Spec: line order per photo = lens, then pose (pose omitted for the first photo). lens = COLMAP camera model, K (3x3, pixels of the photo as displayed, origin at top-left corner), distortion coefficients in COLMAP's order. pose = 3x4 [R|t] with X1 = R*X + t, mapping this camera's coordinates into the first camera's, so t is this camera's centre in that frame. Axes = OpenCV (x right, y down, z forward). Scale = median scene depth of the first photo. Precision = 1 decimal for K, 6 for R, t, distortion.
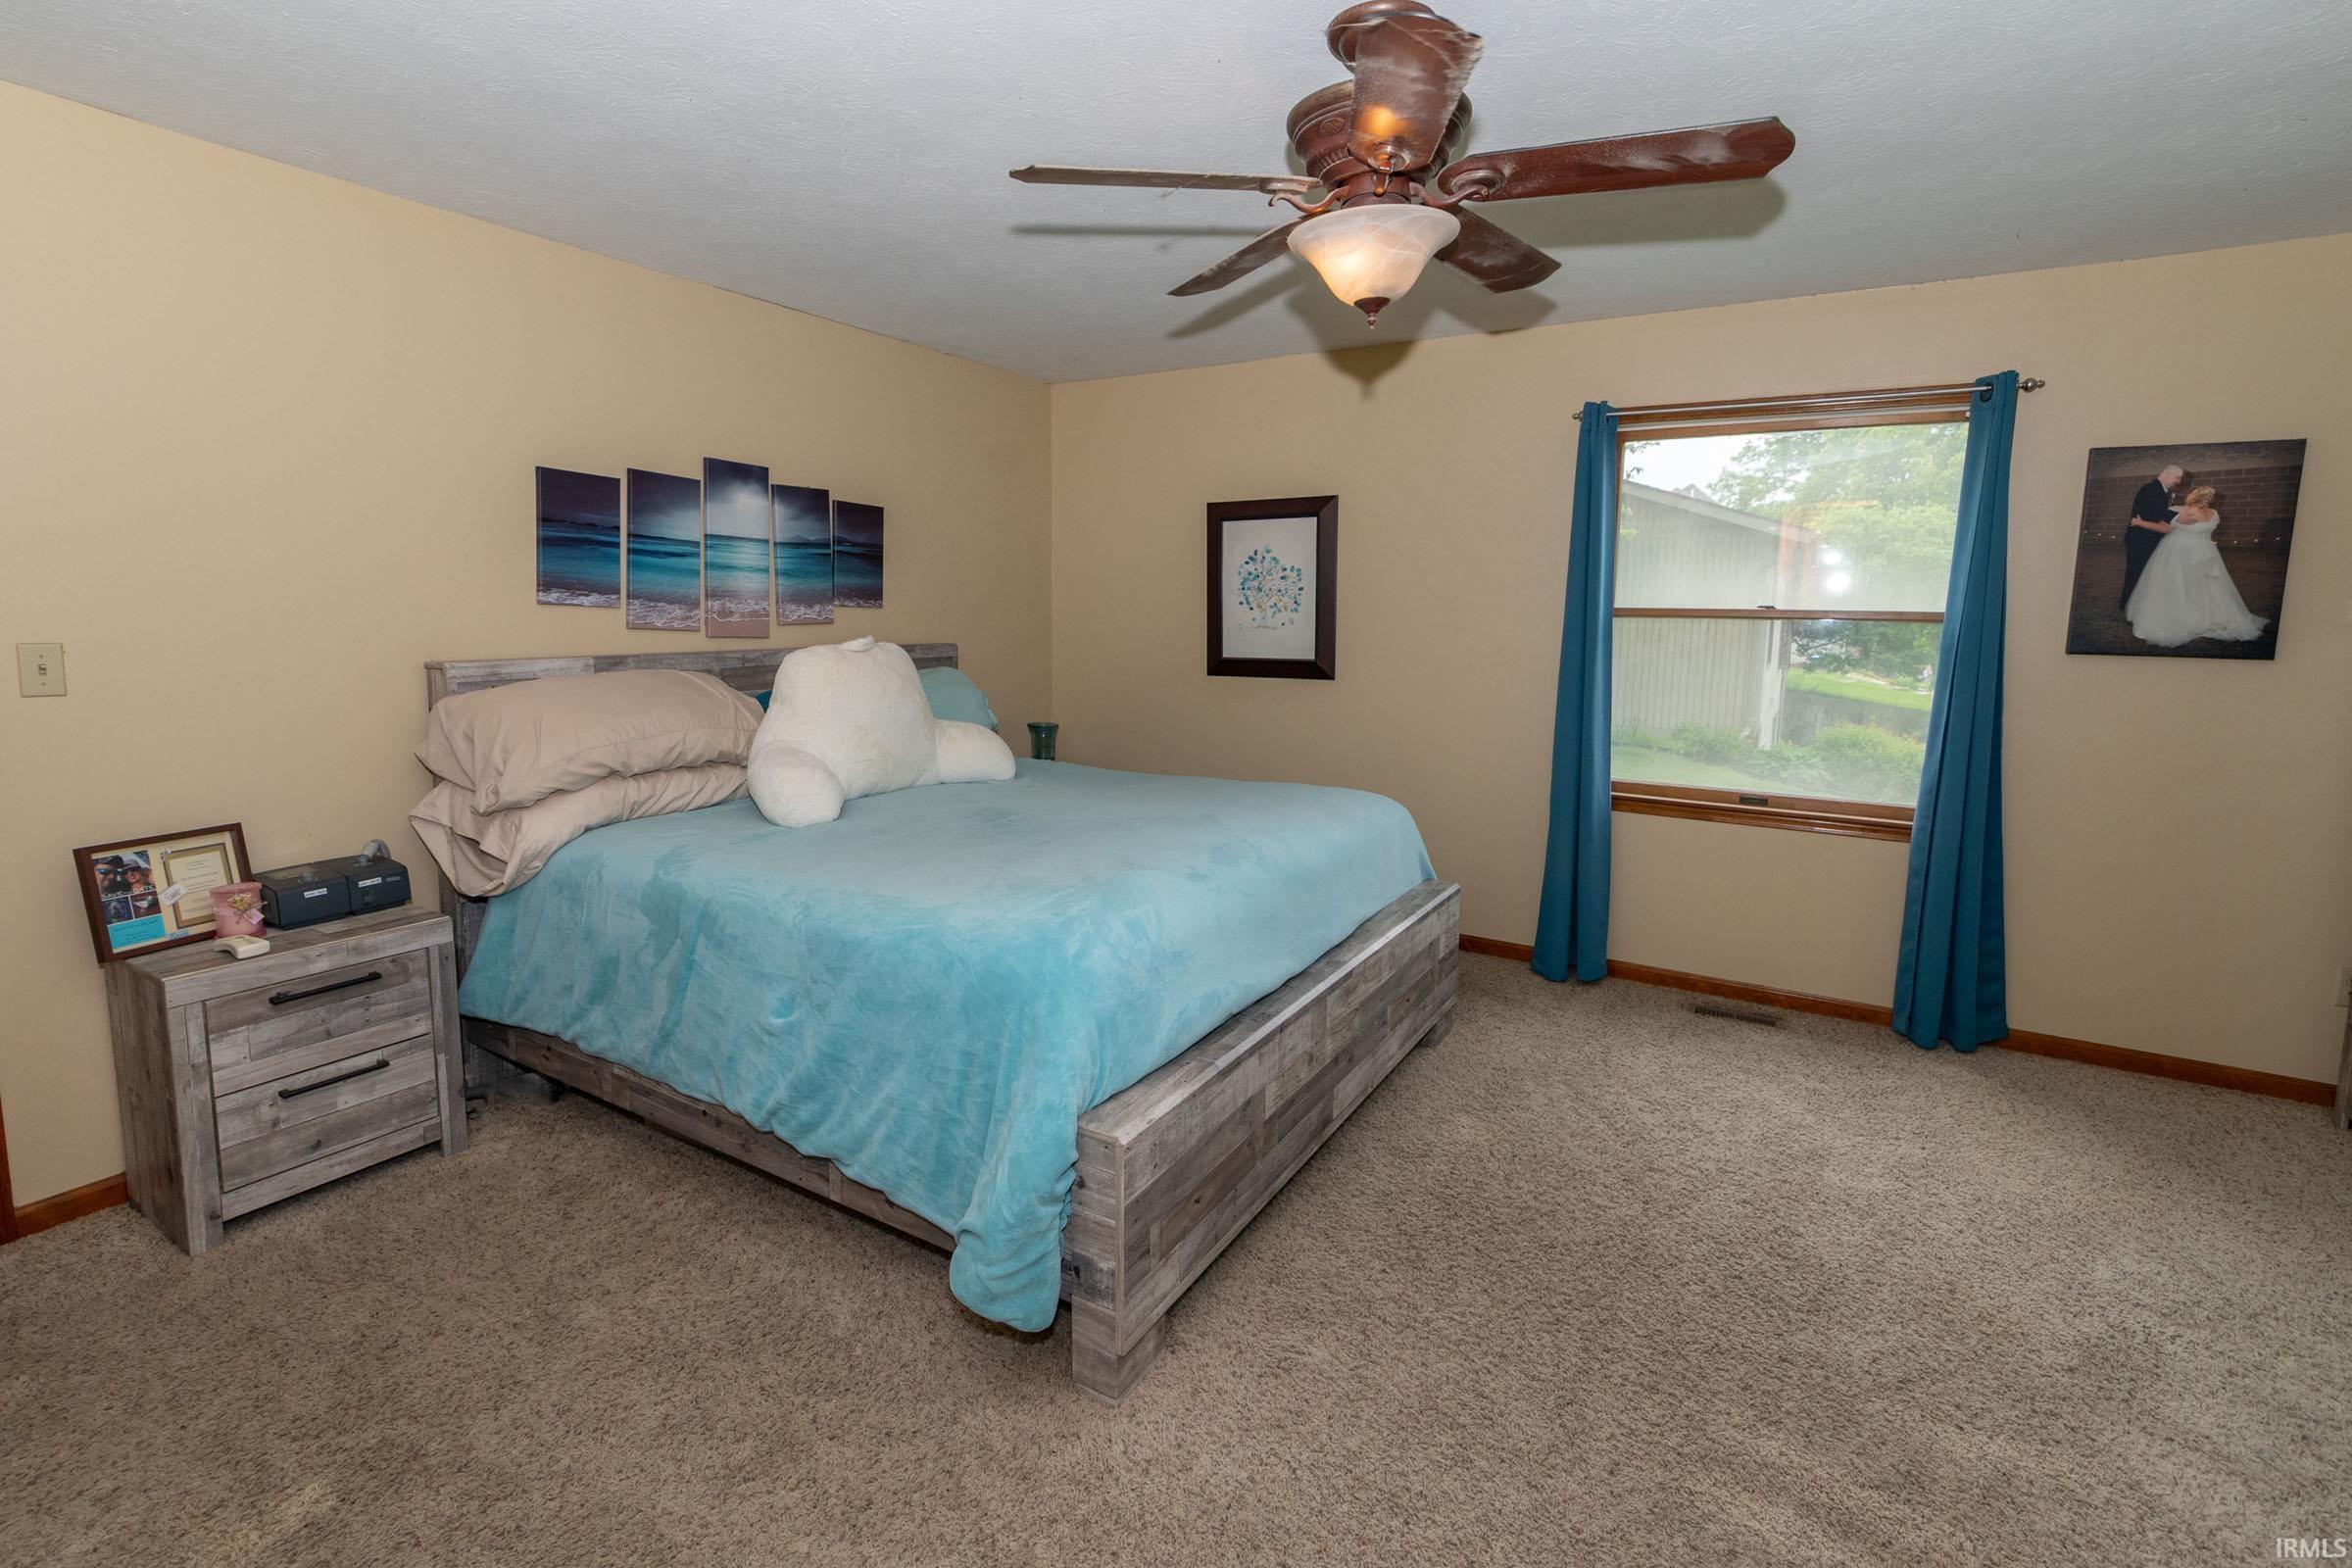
lens RADIAL K [[1054.4, 0, 1165.5], [0, 1054.4, 780.1], [0, 0, 1]] dist [-0.000408, -0.000984]
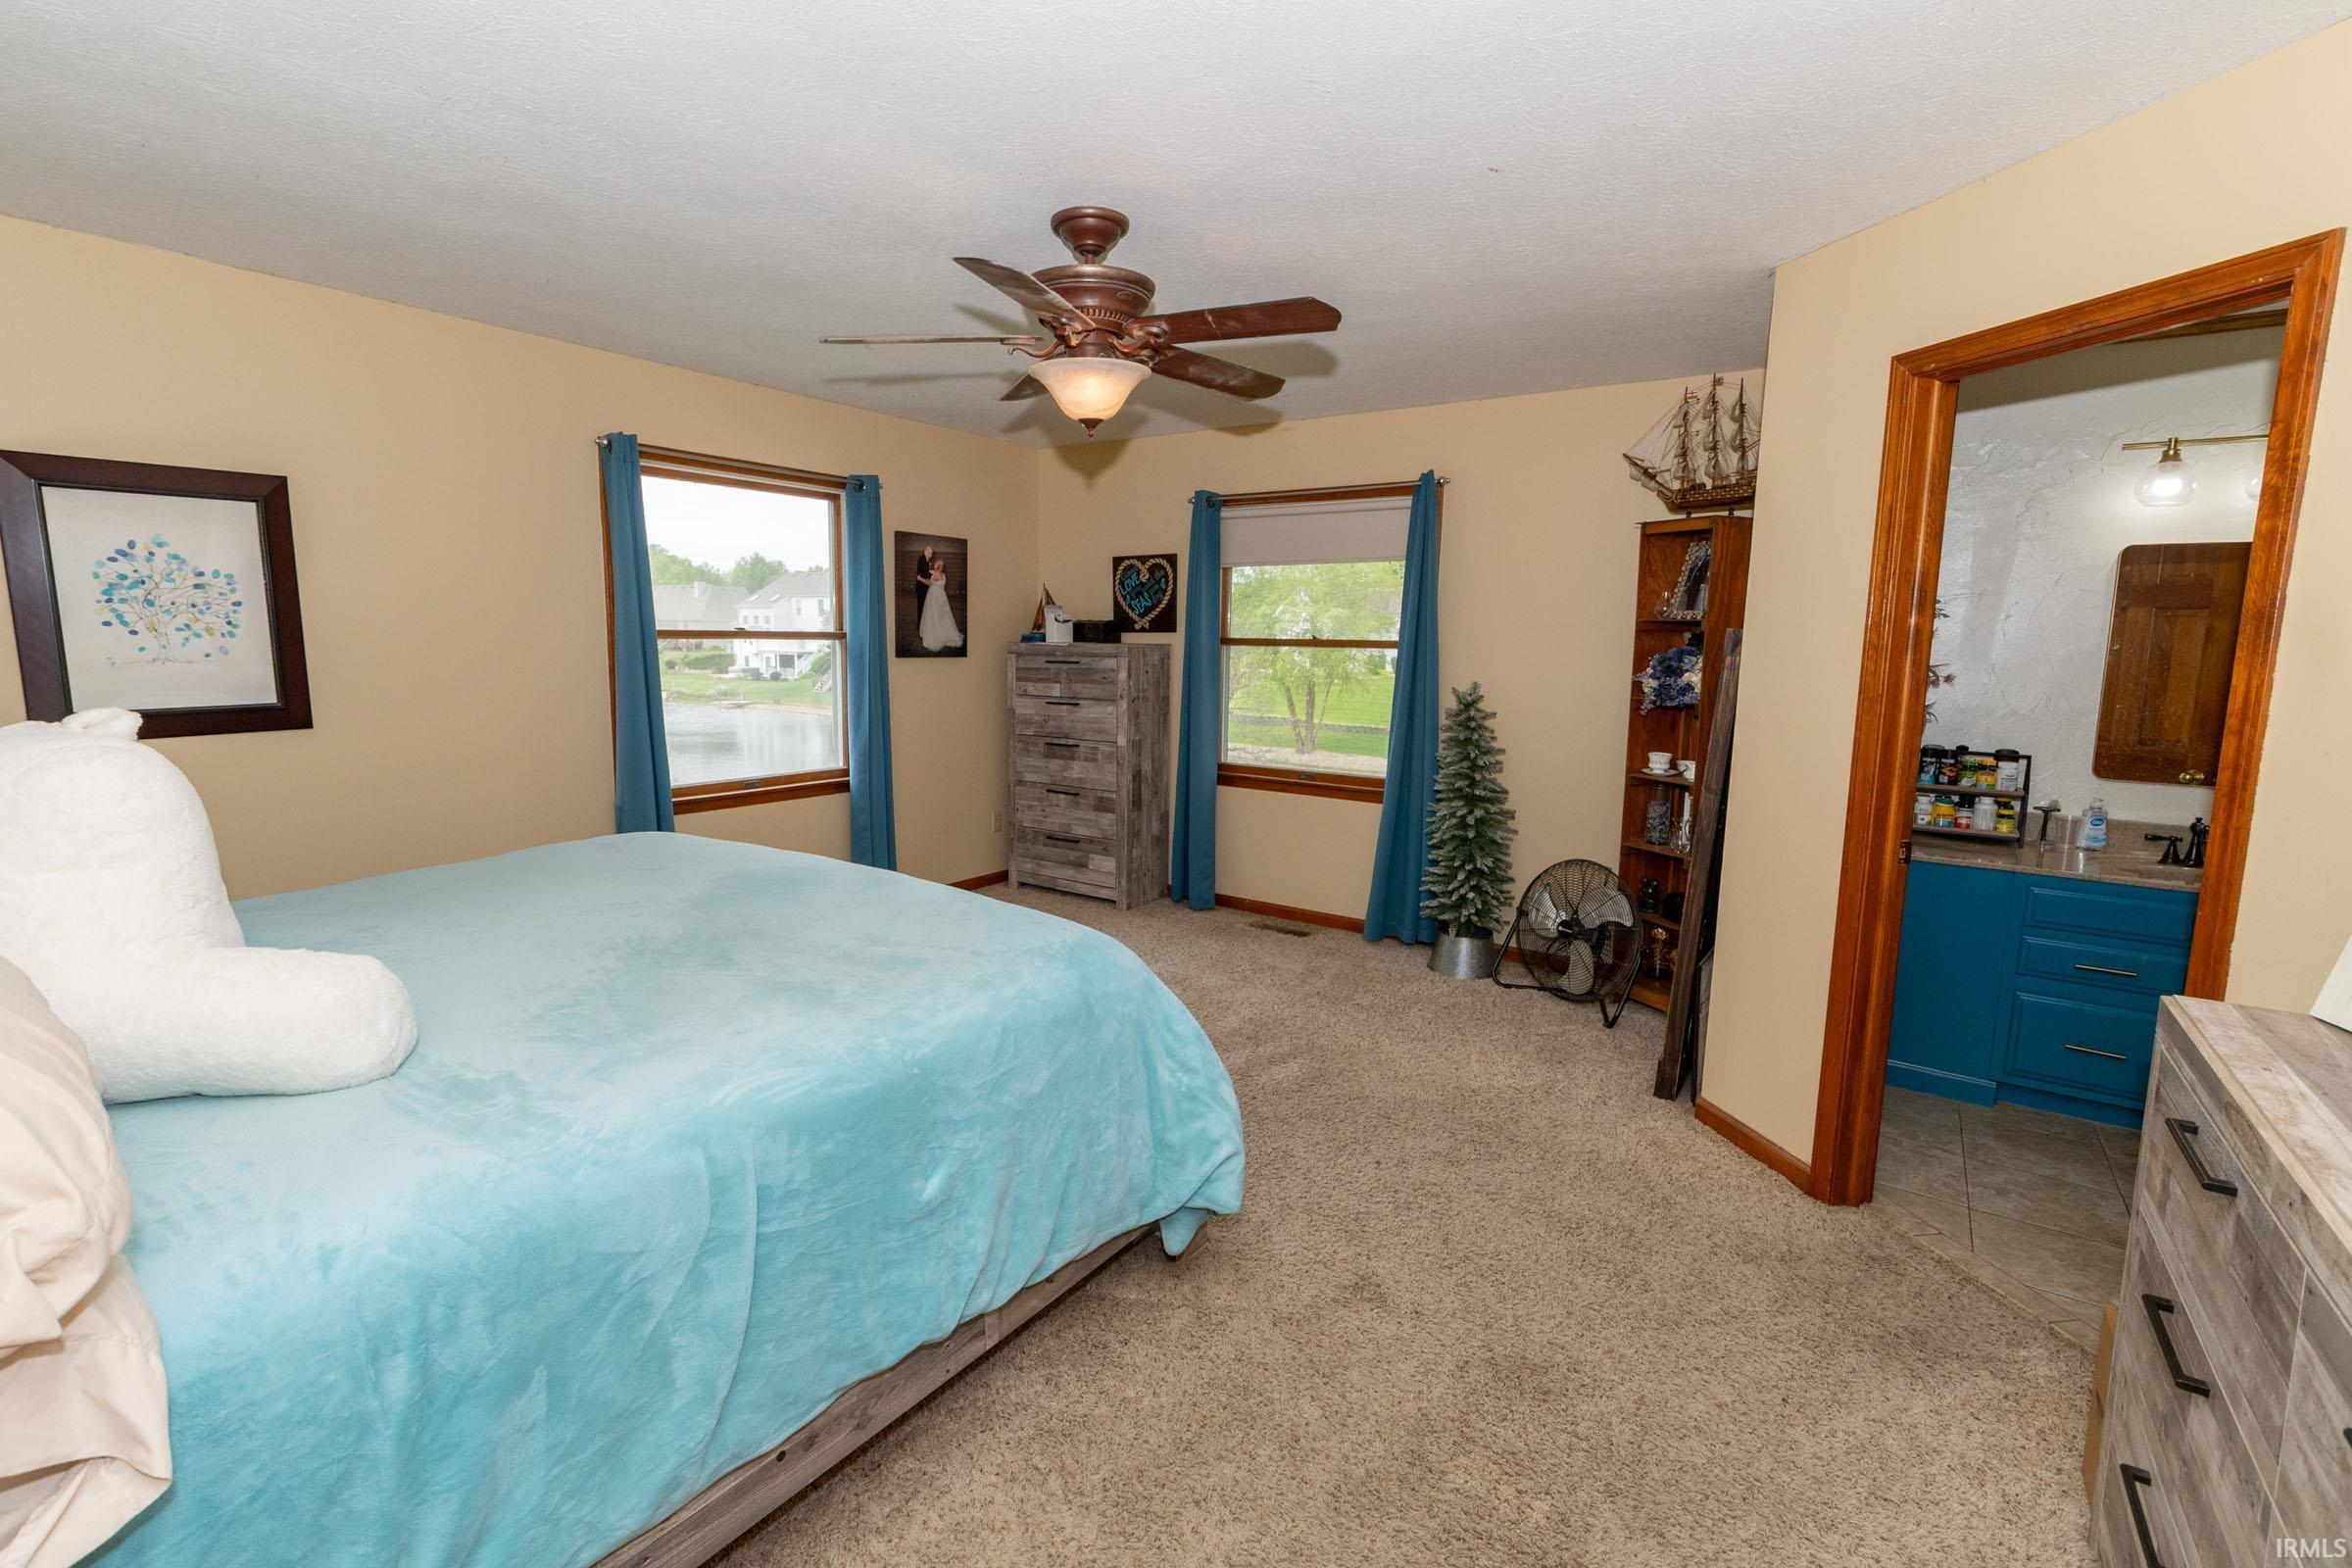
lens RADIAL K [[1054.4, 0, 1166.1], [0, 1054.4, 782.7], [0, 0, 1]] dist [-0.000408, -0.000984]
pose [[0.059849, -0.149968, 0.986878, -0.769254], [0.154812, 0.978082, 0.139242, -0.099001], [-0.986130, 0.144447, 0.081754, 0.521518]]
